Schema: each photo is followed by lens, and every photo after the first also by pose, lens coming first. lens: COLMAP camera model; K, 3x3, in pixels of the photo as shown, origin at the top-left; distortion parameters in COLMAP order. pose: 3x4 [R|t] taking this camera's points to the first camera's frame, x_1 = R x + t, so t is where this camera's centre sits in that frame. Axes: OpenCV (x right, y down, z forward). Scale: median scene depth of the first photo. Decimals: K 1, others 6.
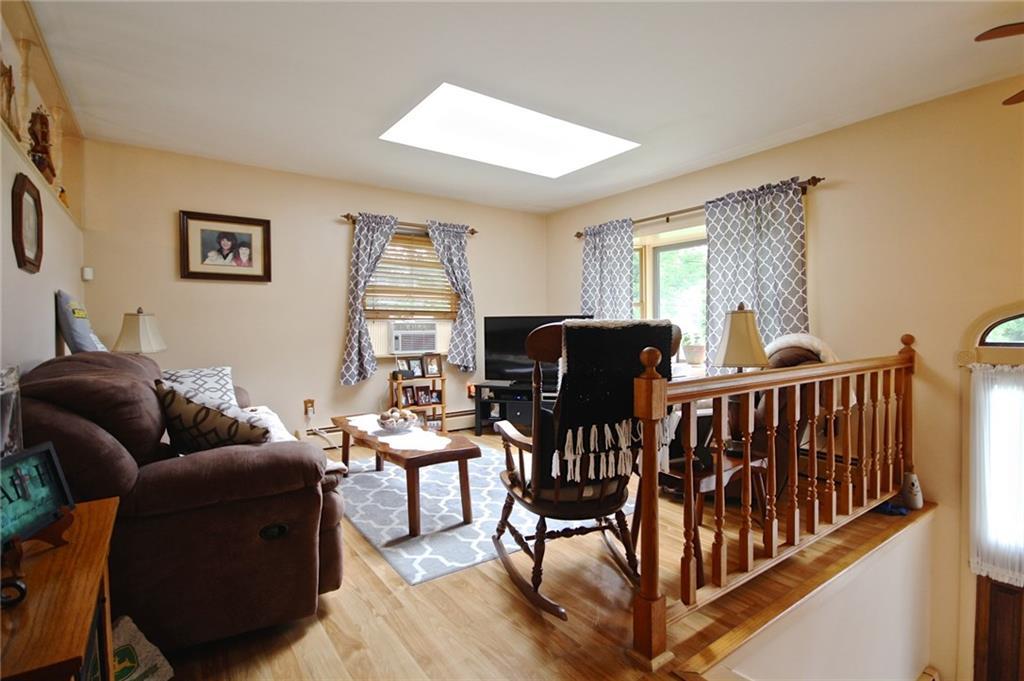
lens RADIAL K [[488.5, 0, 510.8], [0, 488.5, 335.6], [0, 0, 1]] dist [0.002827, -0.000288]
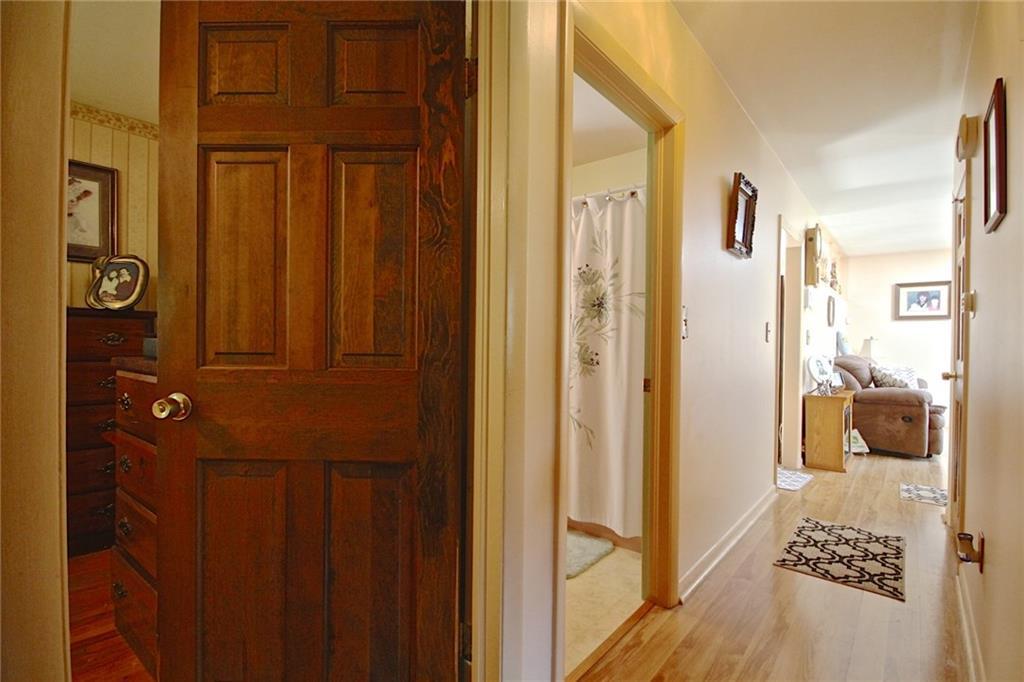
lens RADIAL K [[488.5, 0, 511.7], [0, 488.5, 342.4], [0, 0, 1]] dist [0.002827, -0.000288]
pose [[0.254924, 0.007845, -0.966929, 0.768347], [-0.033205, 0.999448, -0.000645, 0.018520], [0.966391, 0.032272, 0.255044, -0.895463]]
